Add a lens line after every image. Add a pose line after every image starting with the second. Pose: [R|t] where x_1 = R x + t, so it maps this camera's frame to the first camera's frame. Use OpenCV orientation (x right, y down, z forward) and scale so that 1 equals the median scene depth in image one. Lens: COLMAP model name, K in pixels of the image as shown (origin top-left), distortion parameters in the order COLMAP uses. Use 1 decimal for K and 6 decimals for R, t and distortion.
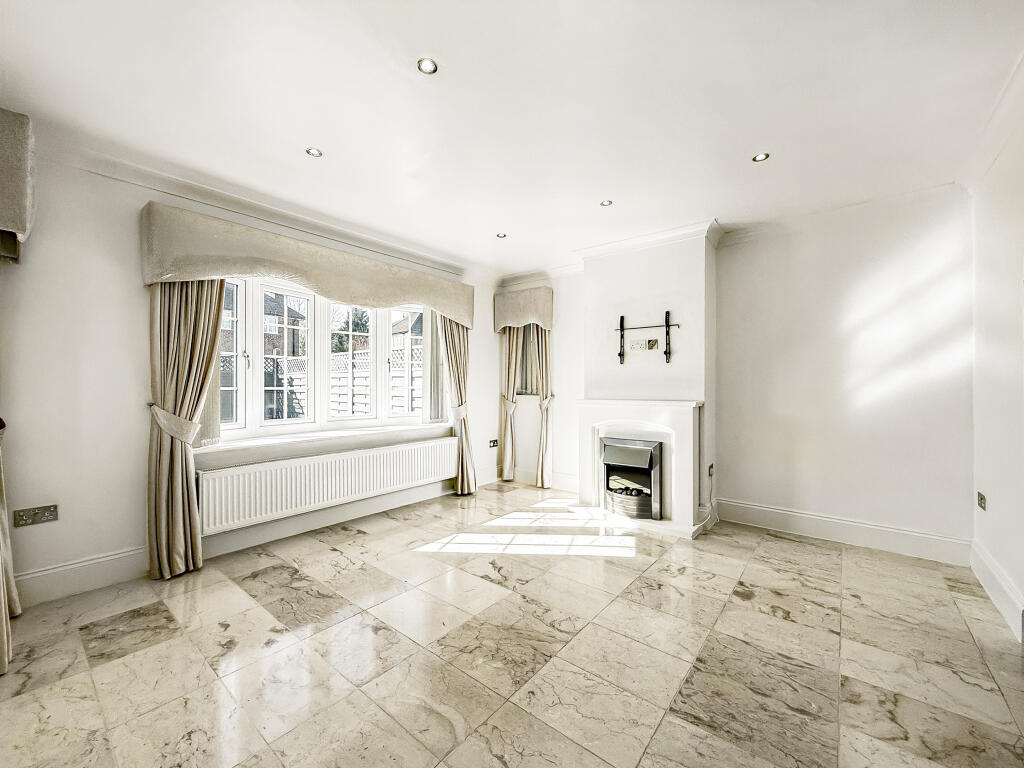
lens RADIAL K [[415.7, 0, 512.2], [0, 415.7, 384.4], [0, 0, 1]] dist [-0.011621, -0.000089]
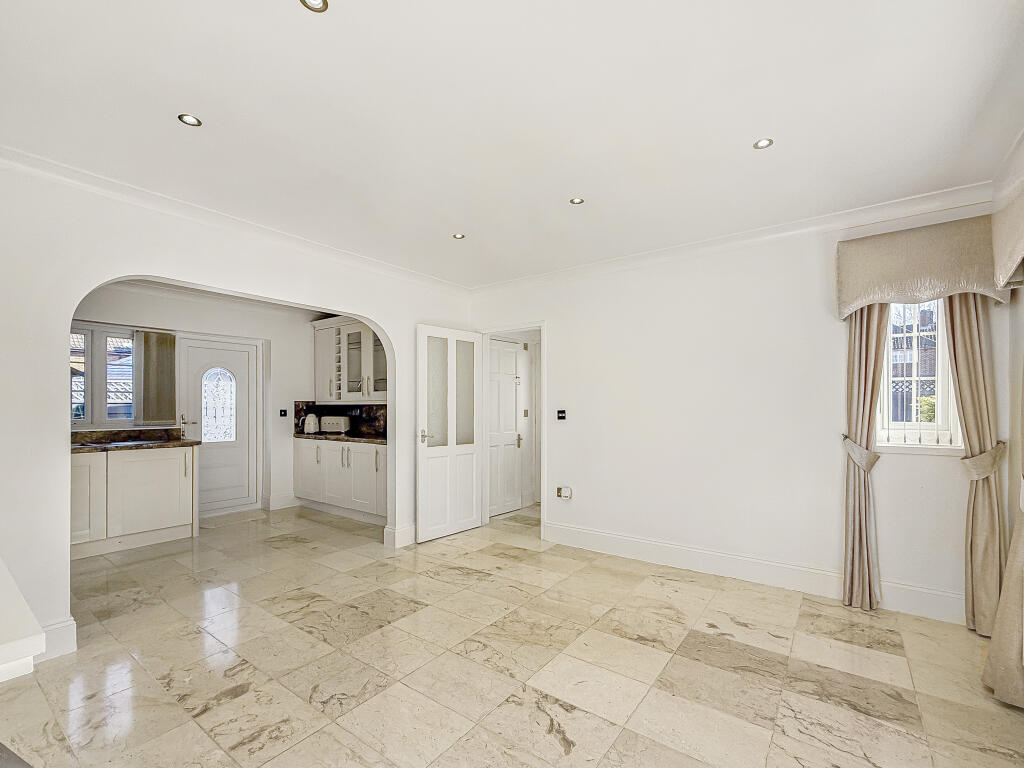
lens RADIAL K [[454.8, 0, 517.9], [0, 454.8, 408.9], [0, 0, 1]] dist [-0.001105, 0.000046]
pose [[-0.998874, 0.003906, -0.047279, 0.057788], [0.003829, 0.999991, 0.001730, -0.034028], [0.047285, 0.001547, -0.998880, 1.921815]]
